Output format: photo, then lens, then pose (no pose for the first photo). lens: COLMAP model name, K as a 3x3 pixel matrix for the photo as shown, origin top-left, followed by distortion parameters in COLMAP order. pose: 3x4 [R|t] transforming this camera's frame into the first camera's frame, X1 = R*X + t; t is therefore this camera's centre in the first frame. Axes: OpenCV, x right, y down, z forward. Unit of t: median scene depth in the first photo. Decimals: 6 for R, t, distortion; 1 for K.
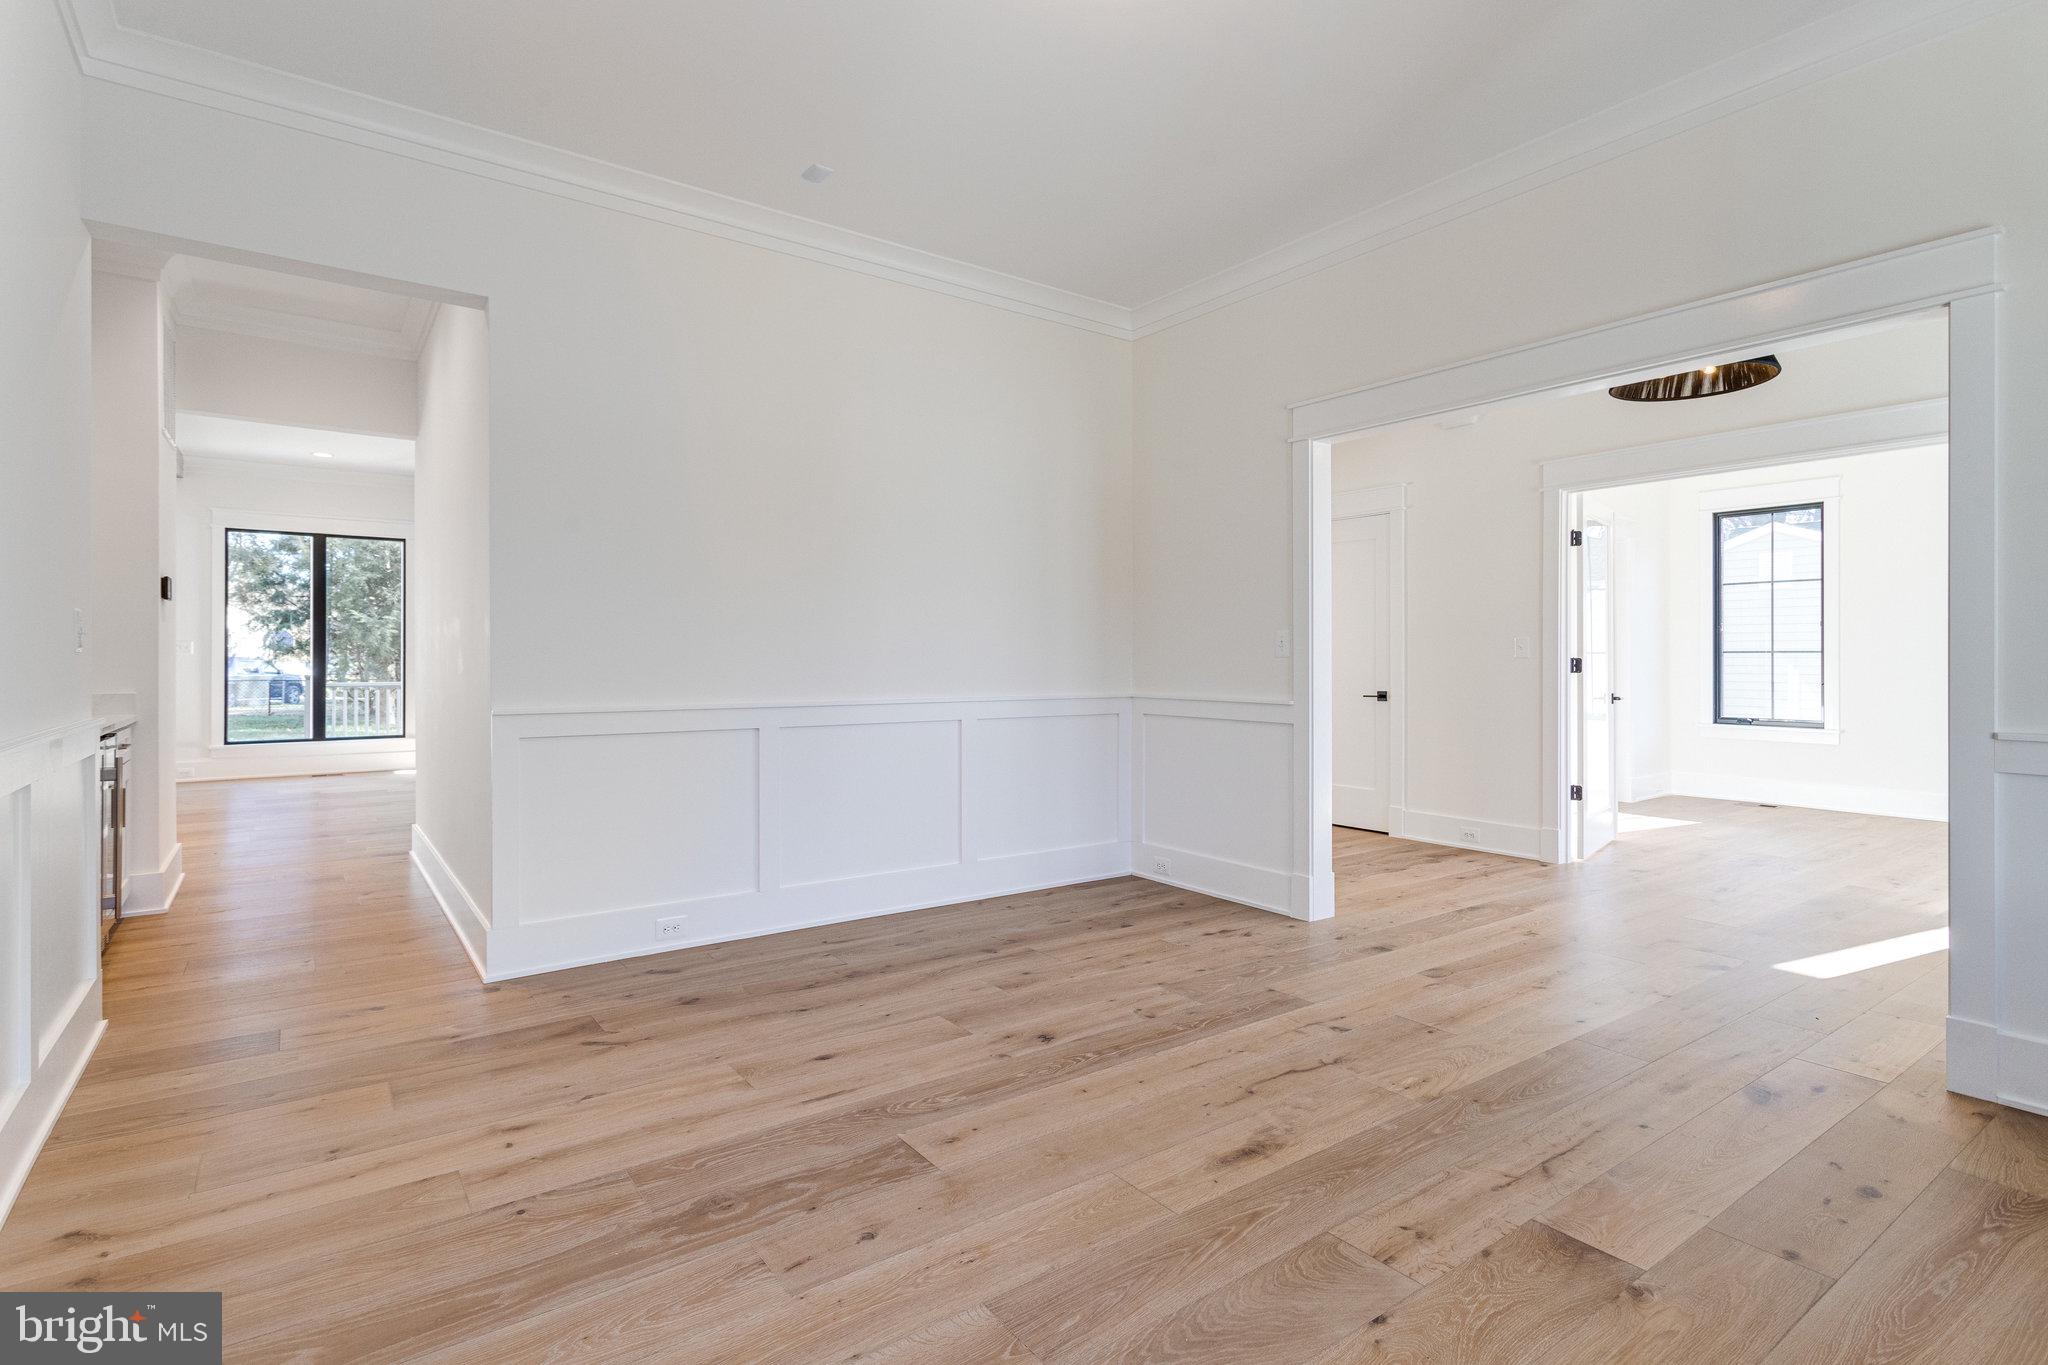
lens RADIAL K [[995.3, 0, 1026.5], [0, 995.3, 663.8], [0, 0, 1]] dist [0.003282, 0.000319]
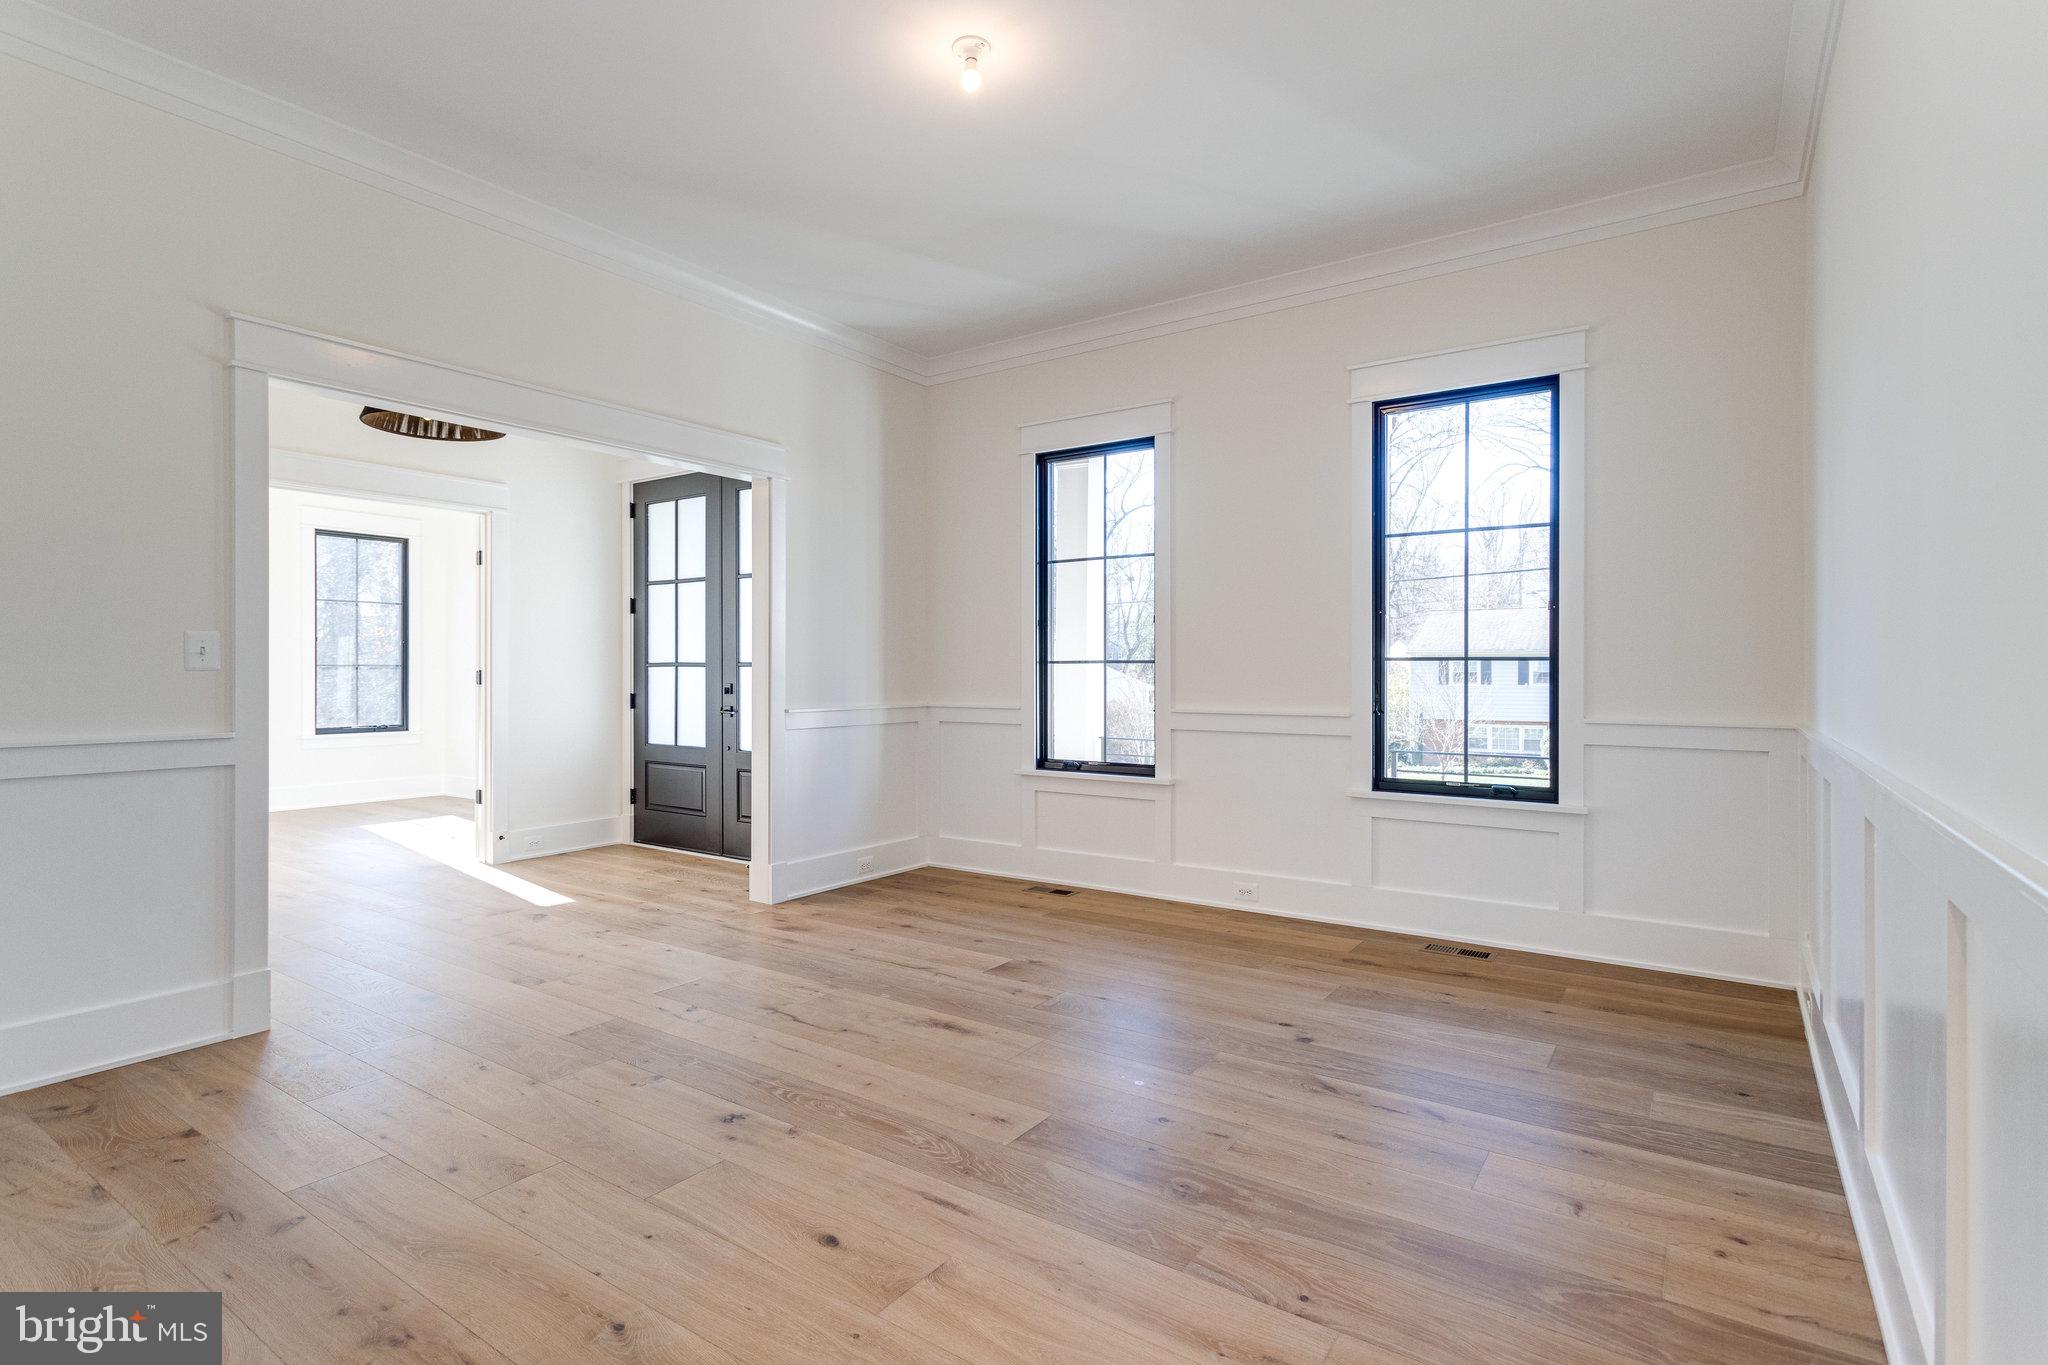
lens RADIAL K [[995.3, 0, 1026.5], [0, 995.3, 663.8], [0, 0, 1]] dist [0.003282, 0.000319]
pose [[-0.328305, 0.004706, 0.944560, -1.056940], [0.005379, 0.999981, -0.003112, -0.007510], [-0.944557, 0.004059, -0.328324, 1.273273]]
